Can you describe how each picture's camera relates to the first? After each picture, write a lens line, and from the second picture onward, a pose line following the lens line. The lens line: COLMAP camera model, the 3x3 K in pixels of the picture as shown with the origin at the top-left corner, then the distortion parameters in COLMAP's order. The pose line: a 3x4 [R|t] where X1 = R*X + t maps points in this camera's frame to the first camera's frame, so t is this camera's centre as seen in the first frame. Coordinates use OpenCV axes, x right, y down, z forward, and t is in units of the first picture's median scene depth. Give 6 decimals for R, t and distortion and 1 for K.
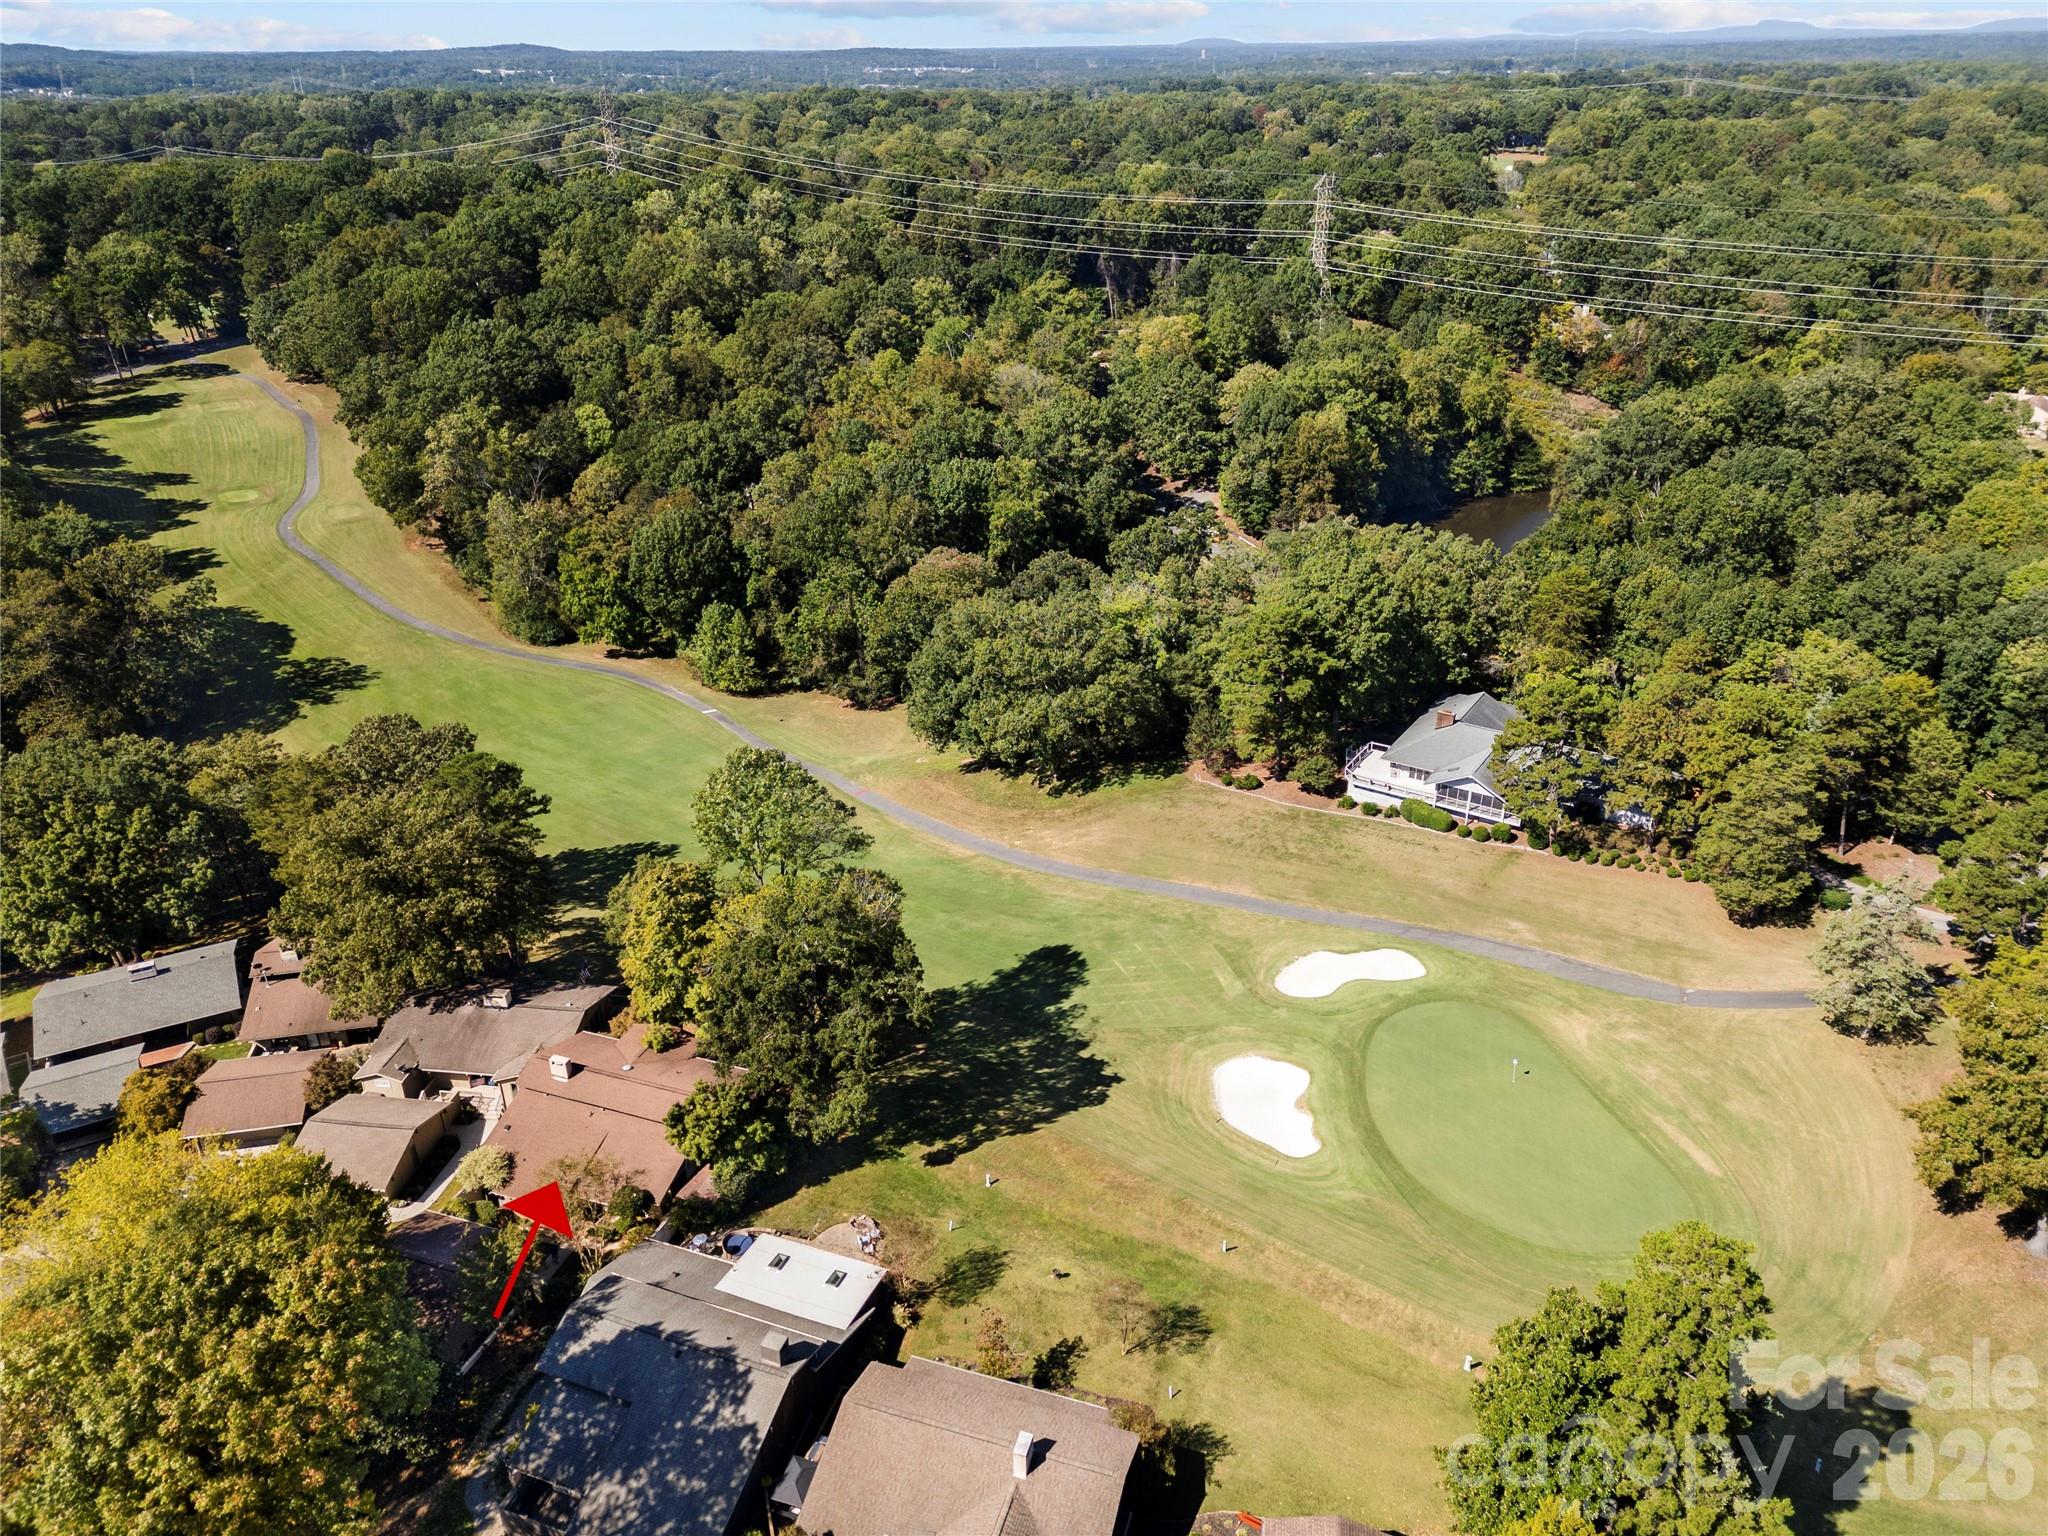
lens RADIAL K [[1429.9, 0, 1024.0], [0, 1429.9, 768.0], [0, 0, 1]] dist [0.060312, -0.000455]
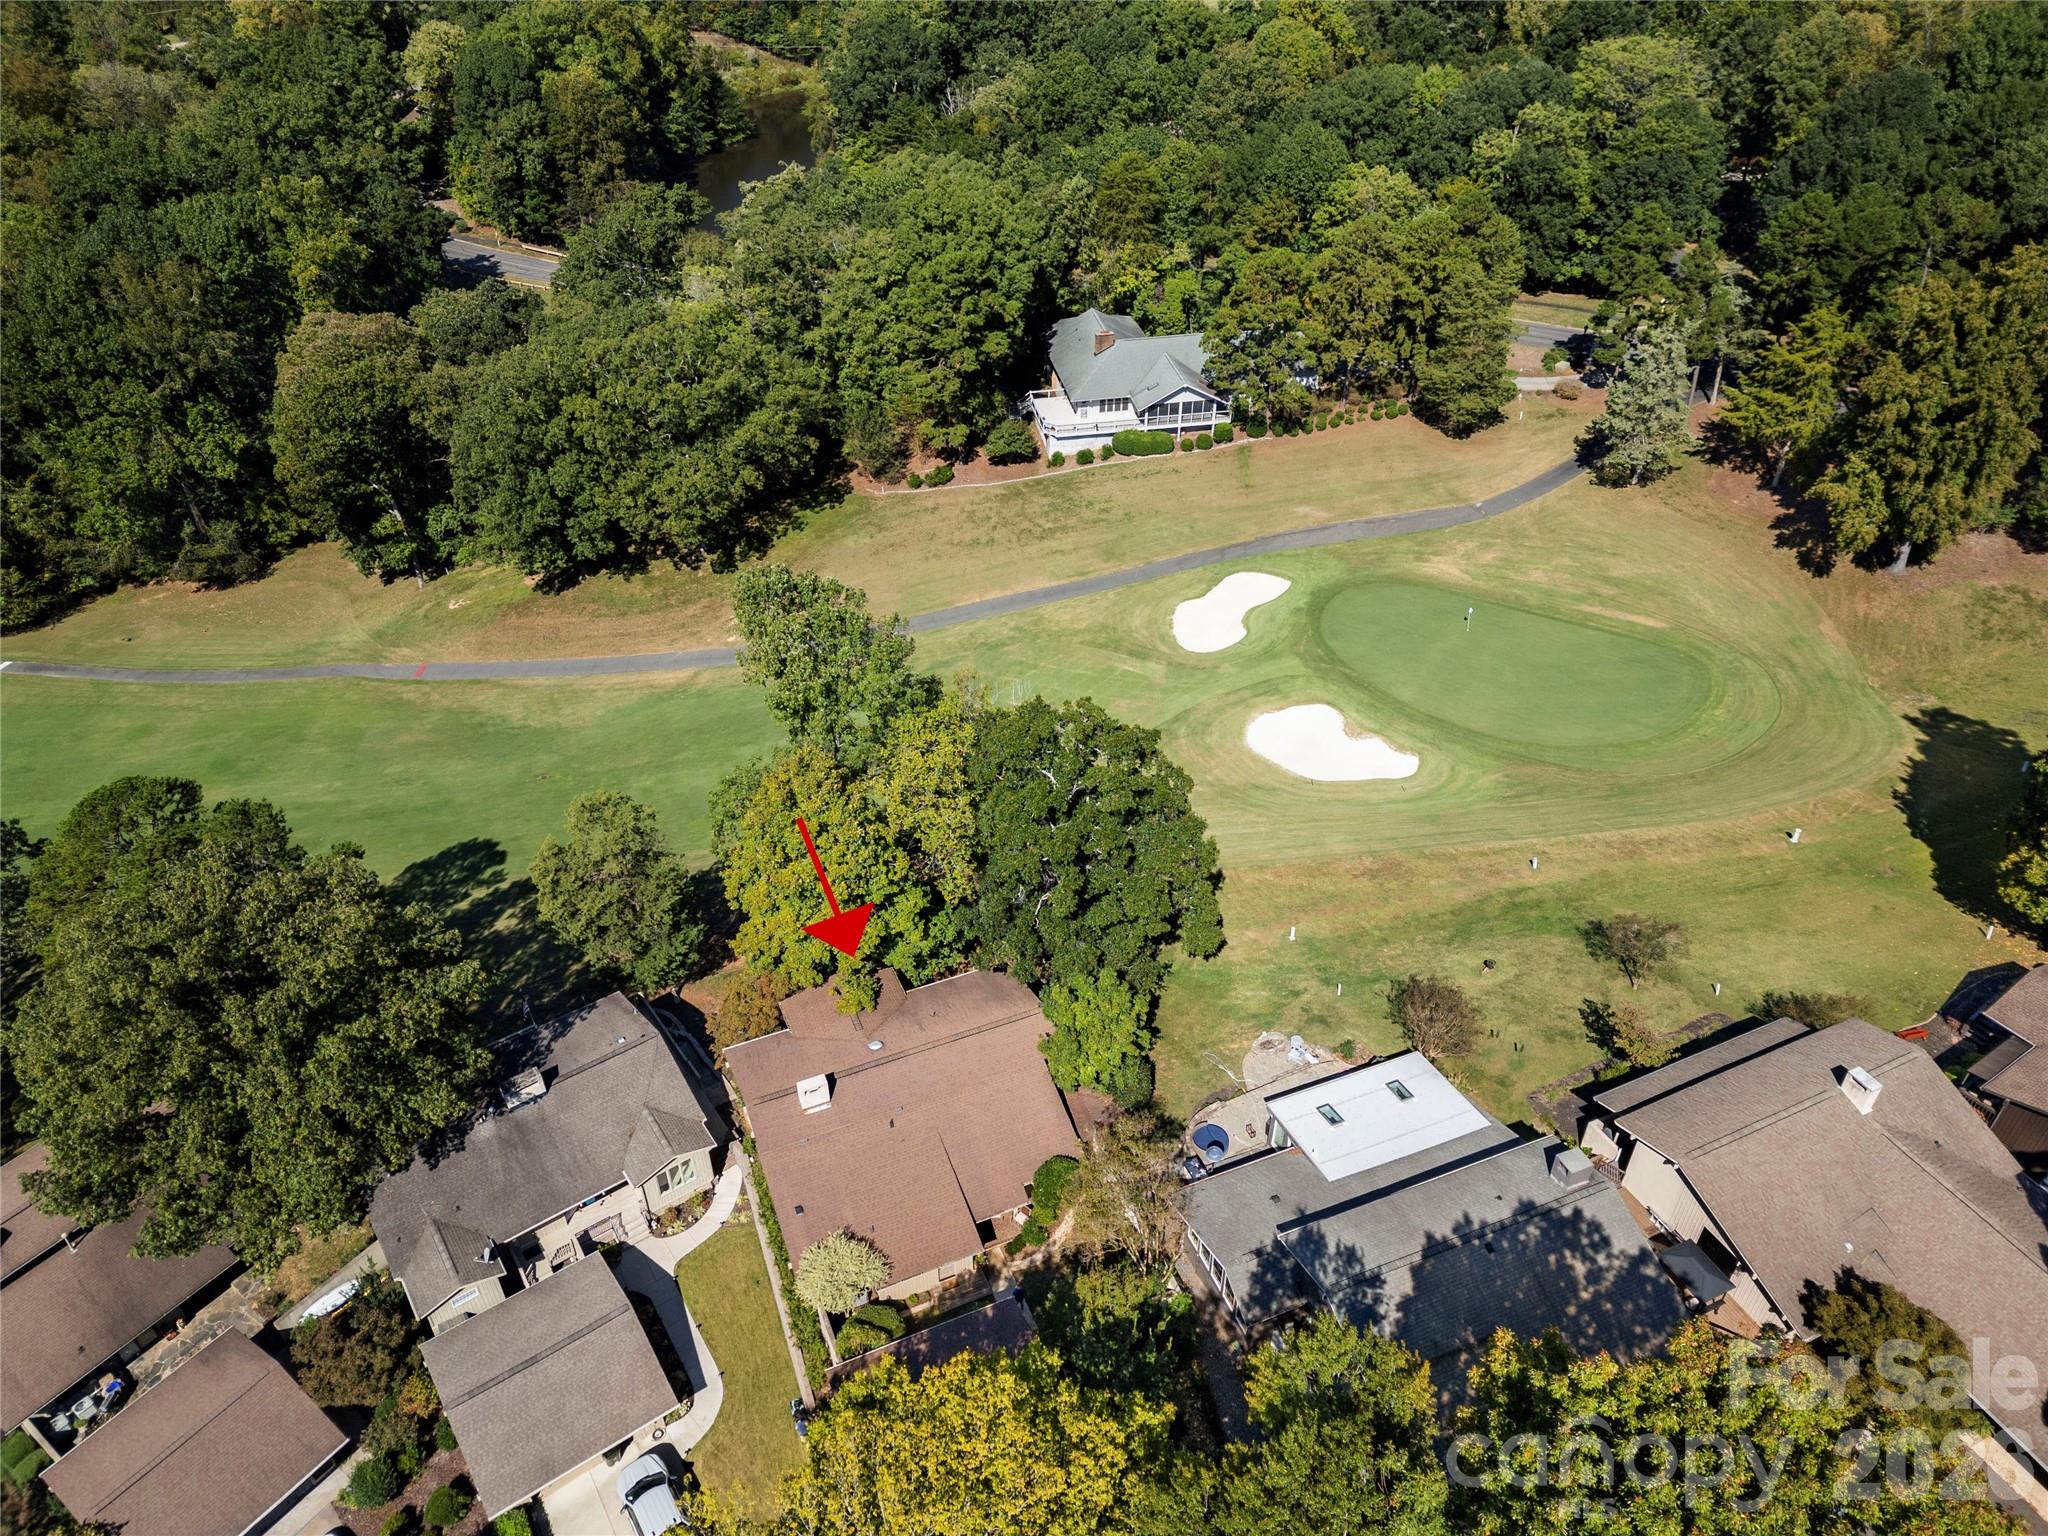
lens RADIAL K [[1429.9, 0, 1024.0], [0, 1429.9, 768.0], [0, 0, 1]] dist [0.060312, -0.000455]
pose [[0.732298, -0.411465, 0.542620, -0.374781], [0.306387, 0.910688, 0.277081, -0.057433], [-0.608167, -0.036654, 0.792963, 0.284948]]
